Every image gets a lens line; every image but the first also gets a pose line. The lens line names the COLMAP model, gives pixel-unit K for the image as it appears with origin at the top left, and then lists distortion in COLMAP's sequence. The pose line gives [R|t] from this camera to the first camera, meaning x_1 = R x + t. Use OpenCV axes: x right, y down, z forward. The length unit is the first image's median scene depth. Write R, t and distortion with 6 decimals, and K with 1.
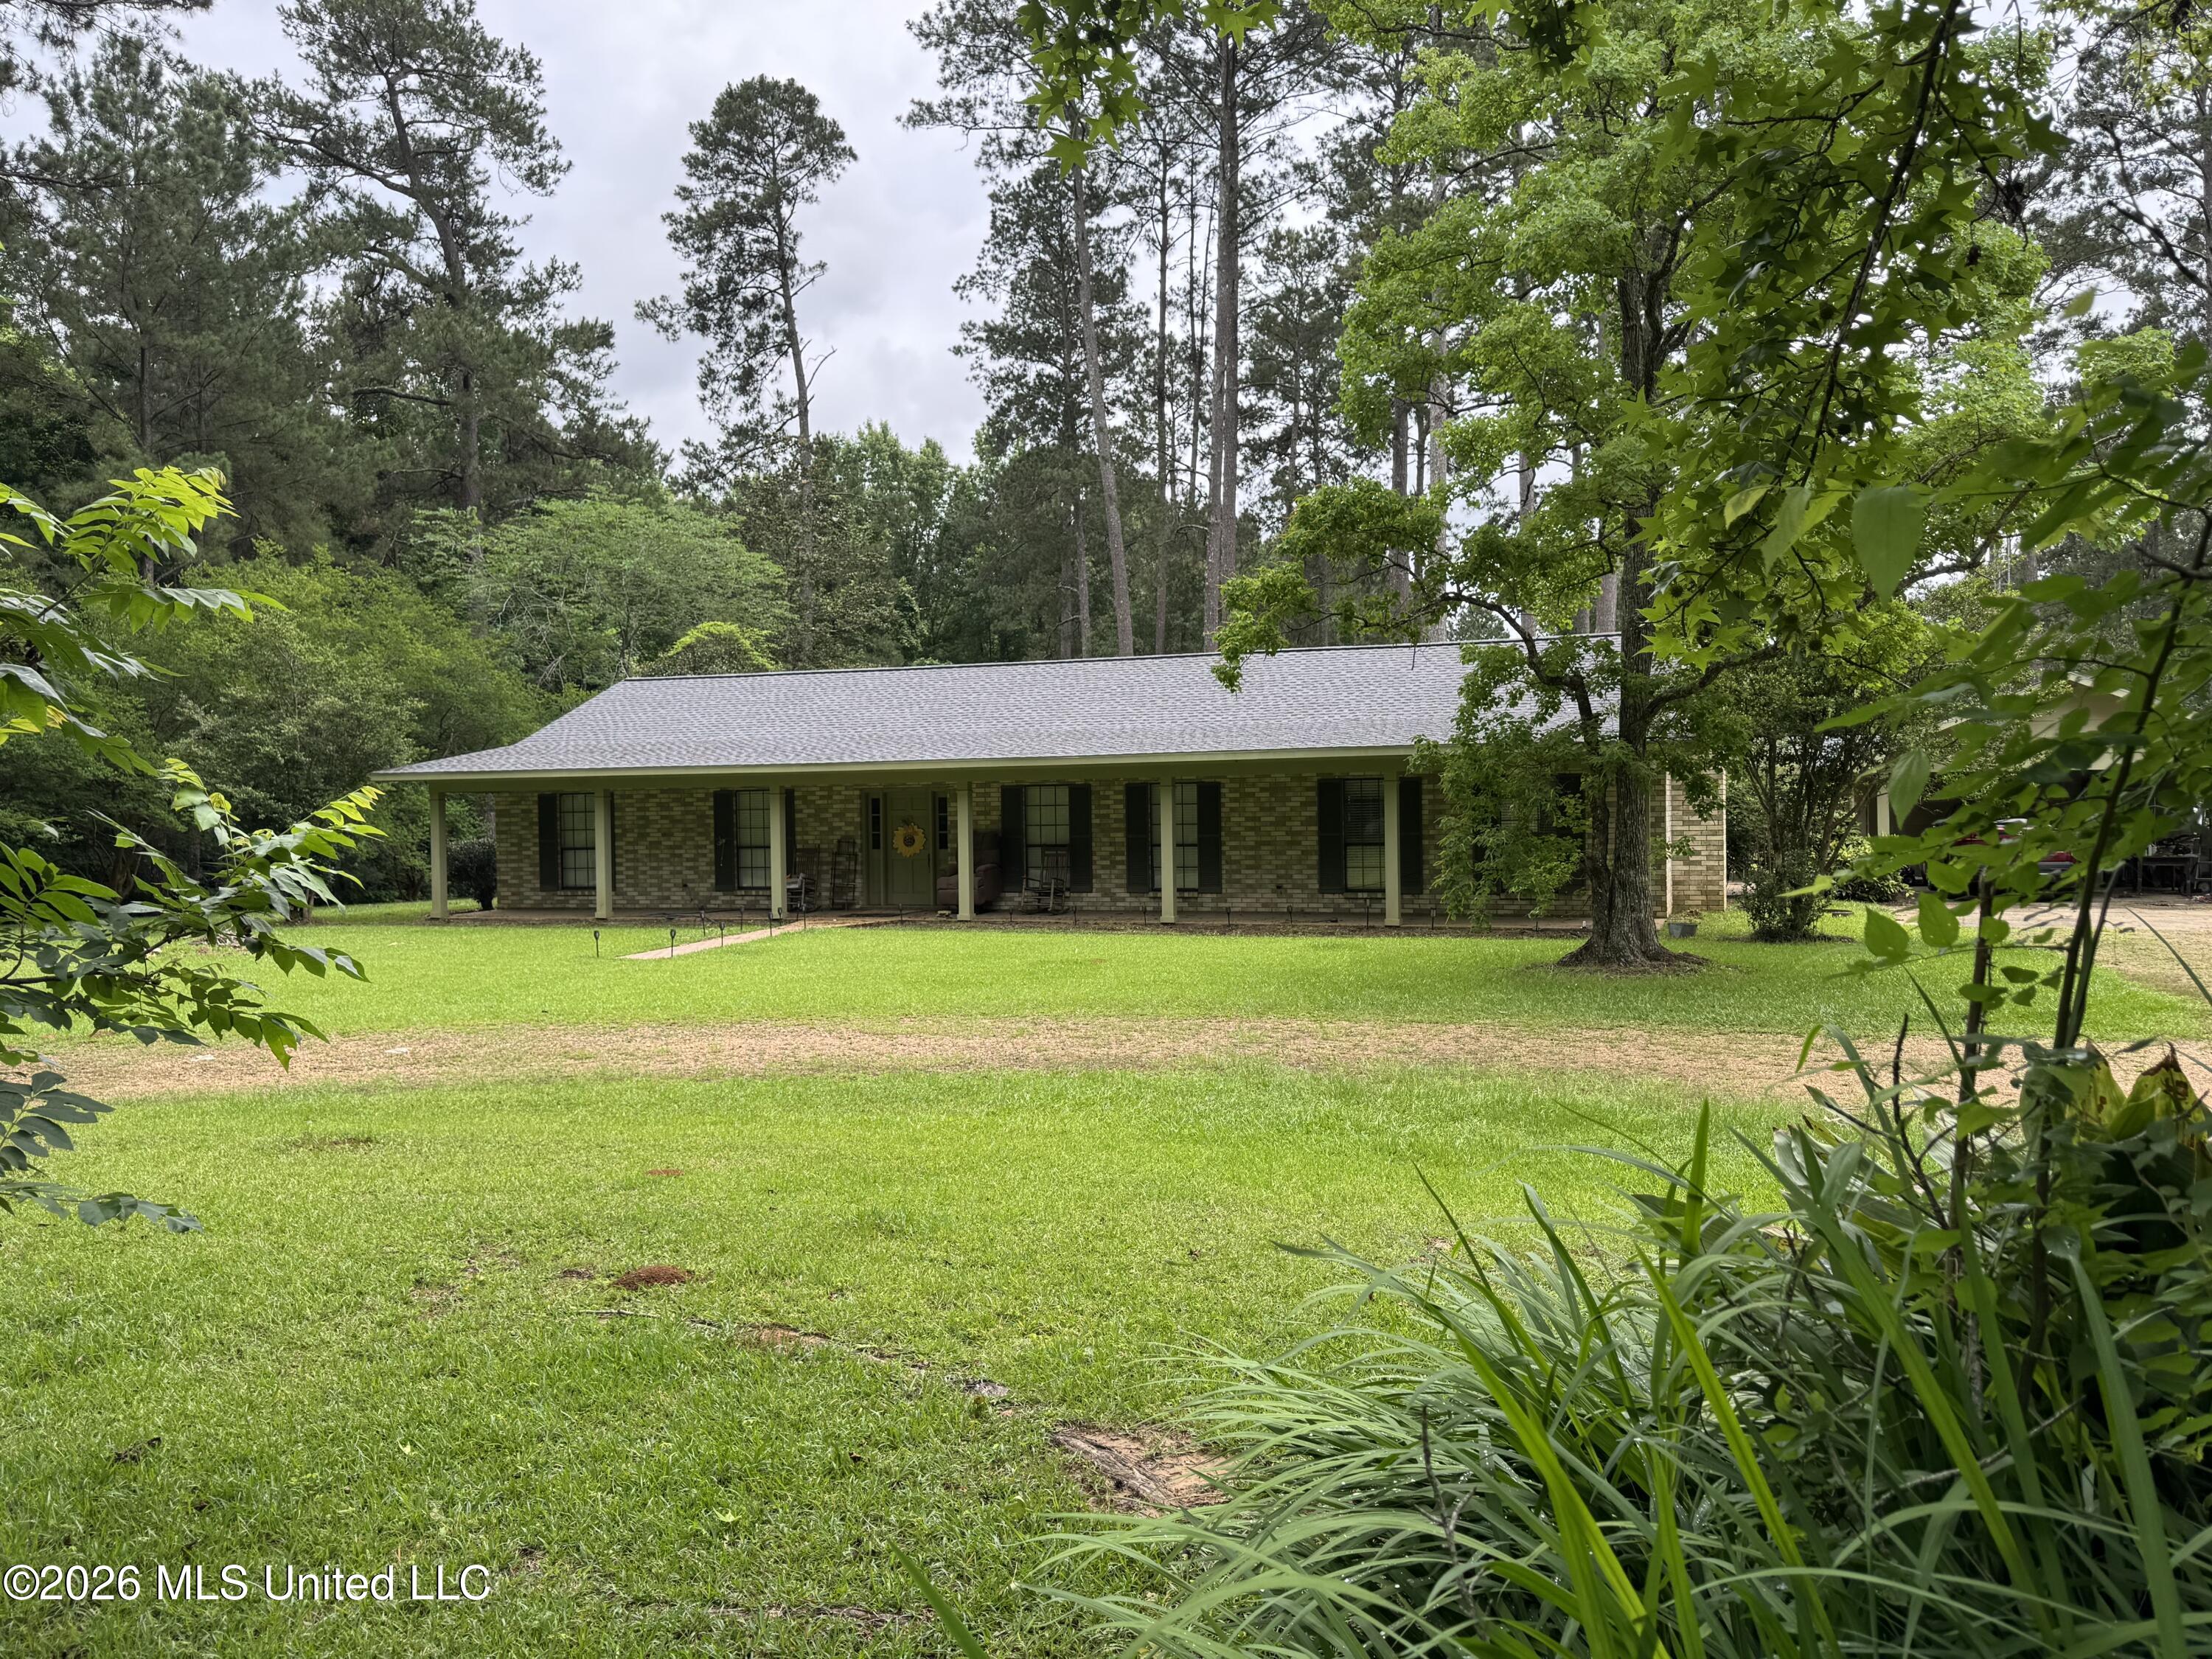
lens RADIAL K [[1817.5, 0, 1114.3], [0, 1817.5, 835.0], [0, 0, 1]] dist [0.077757, -0.094866]
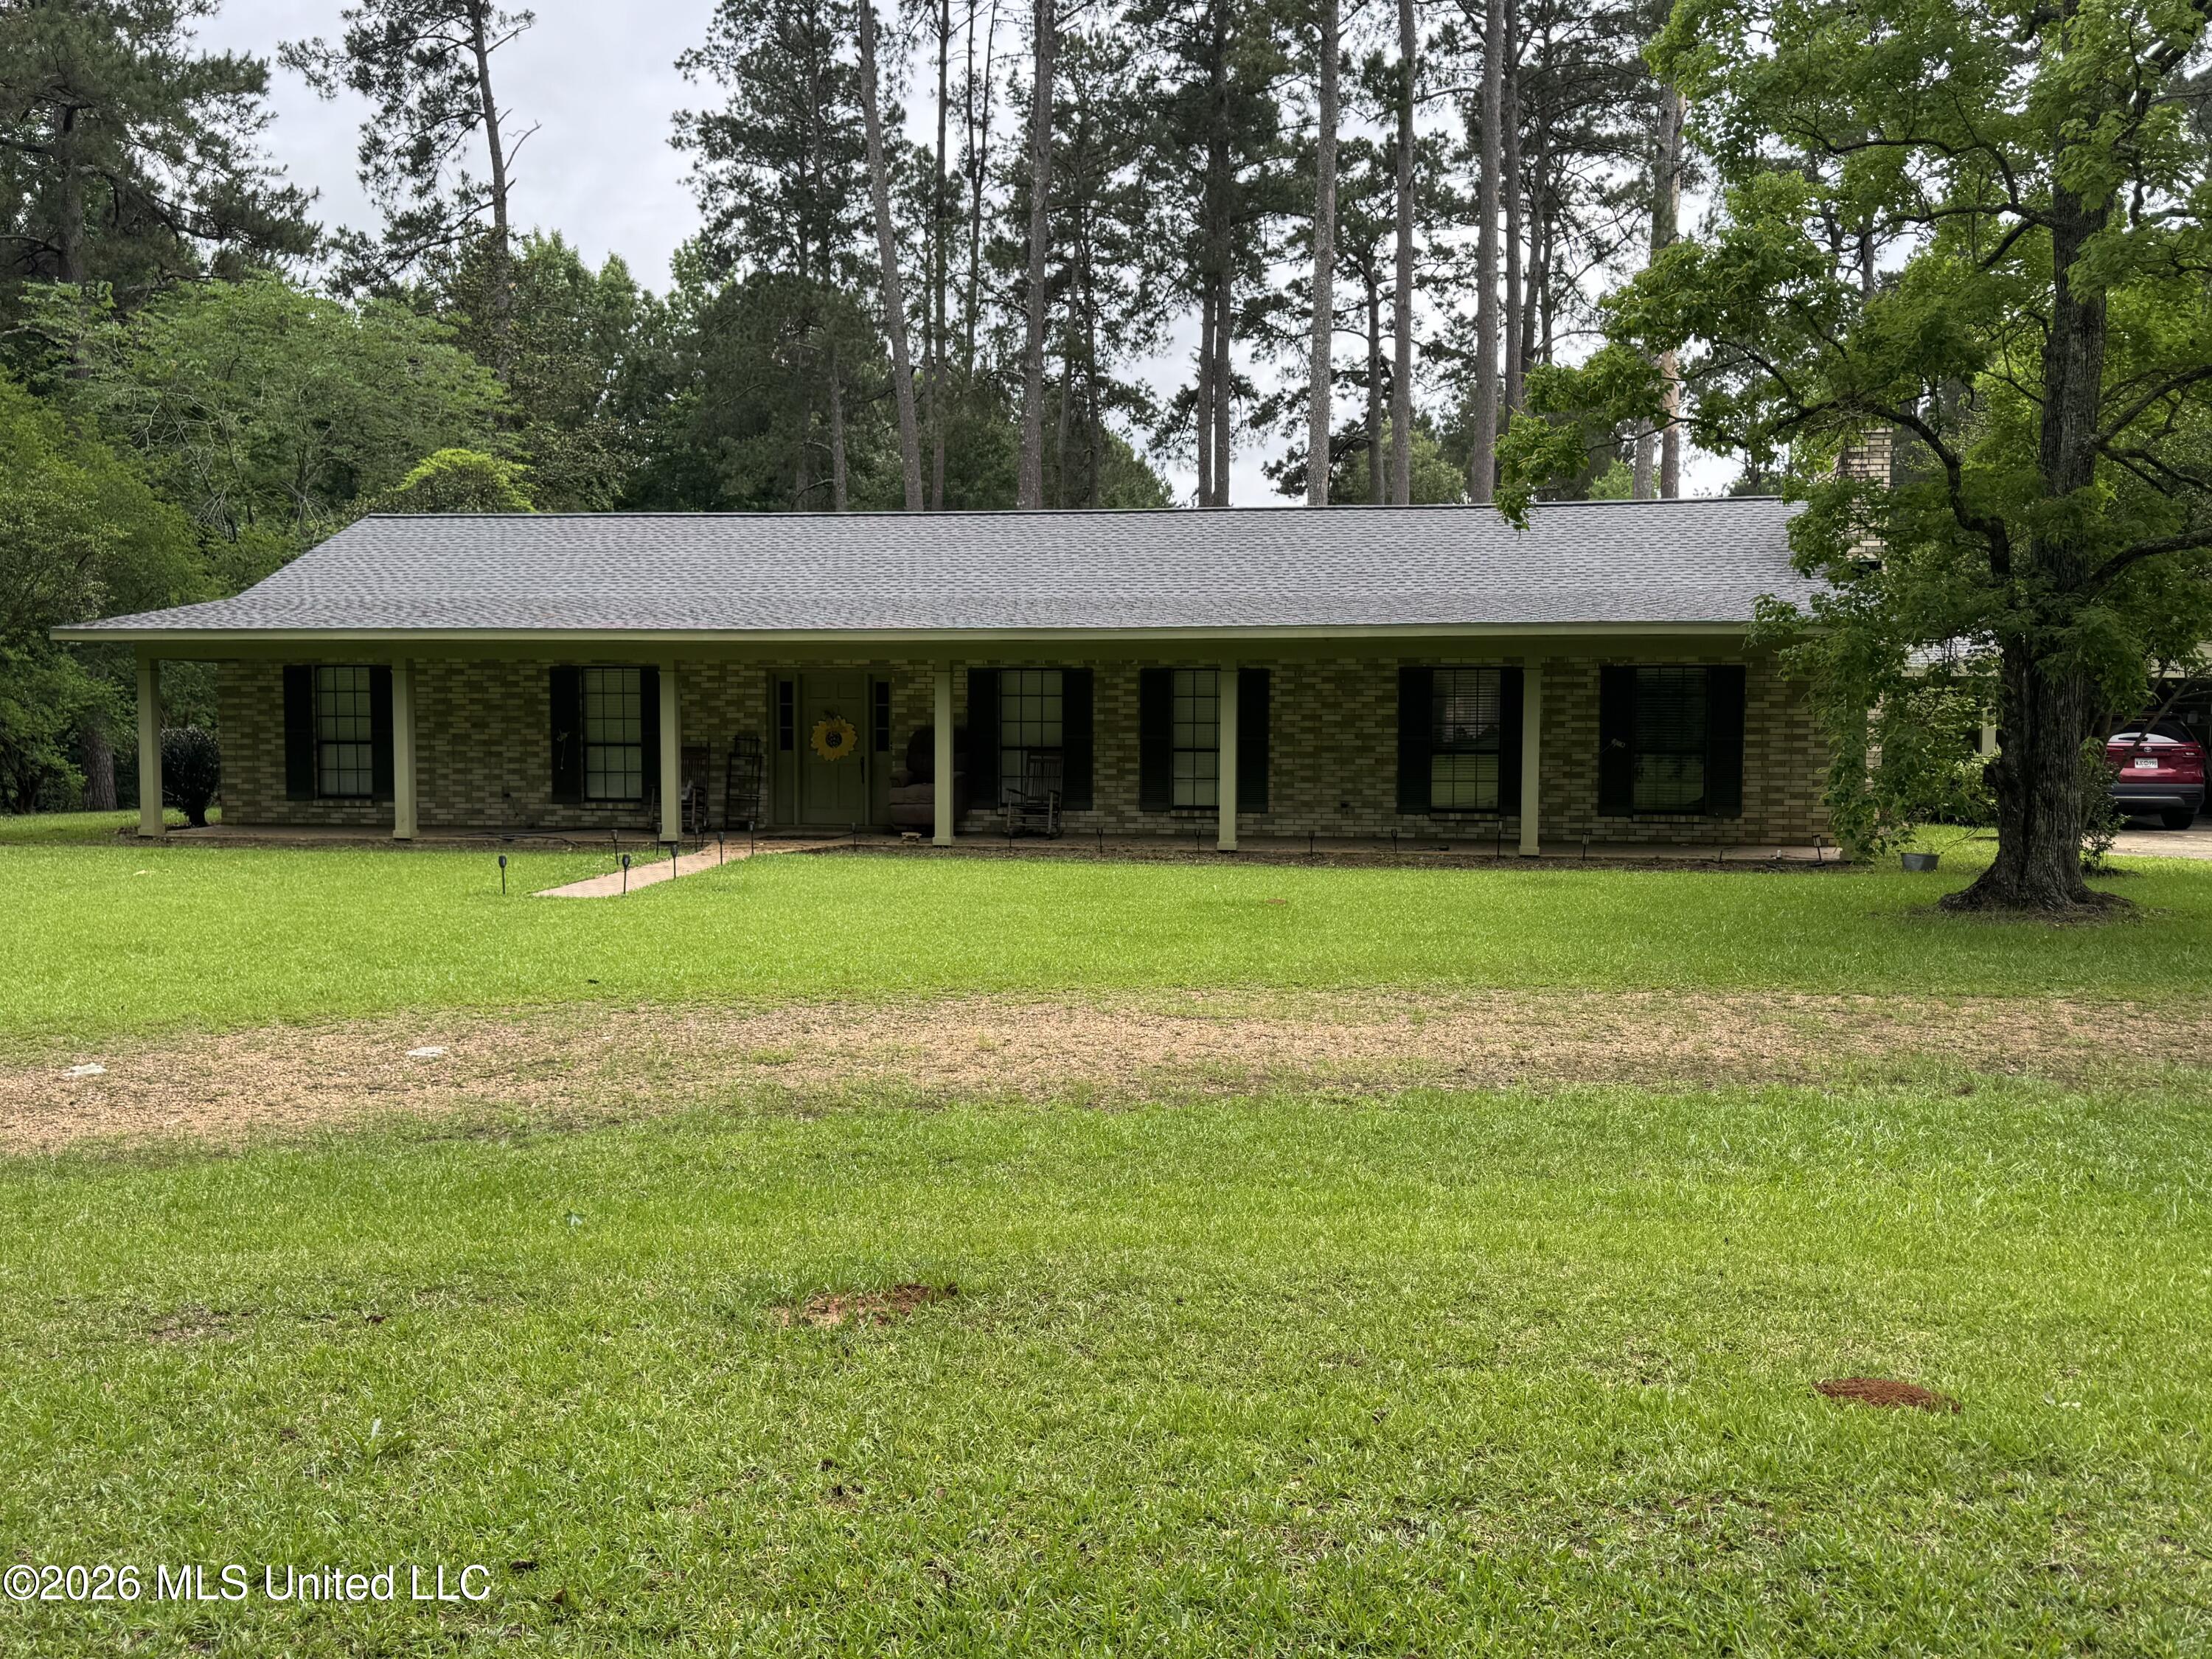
lens RADIAL K [[2002.3, 0, 1170.5], [0, 2002.3, 854.1], [0, 0, 1]] dist [0.025570, -0.060917]
pose [[0.977373, 0.004759, 0.211469, -0.077762], [-0.015985, 0.998550, 0.051406, 0.003054], [-0.210918, -0.053623, 0.976032, 0.081923]]
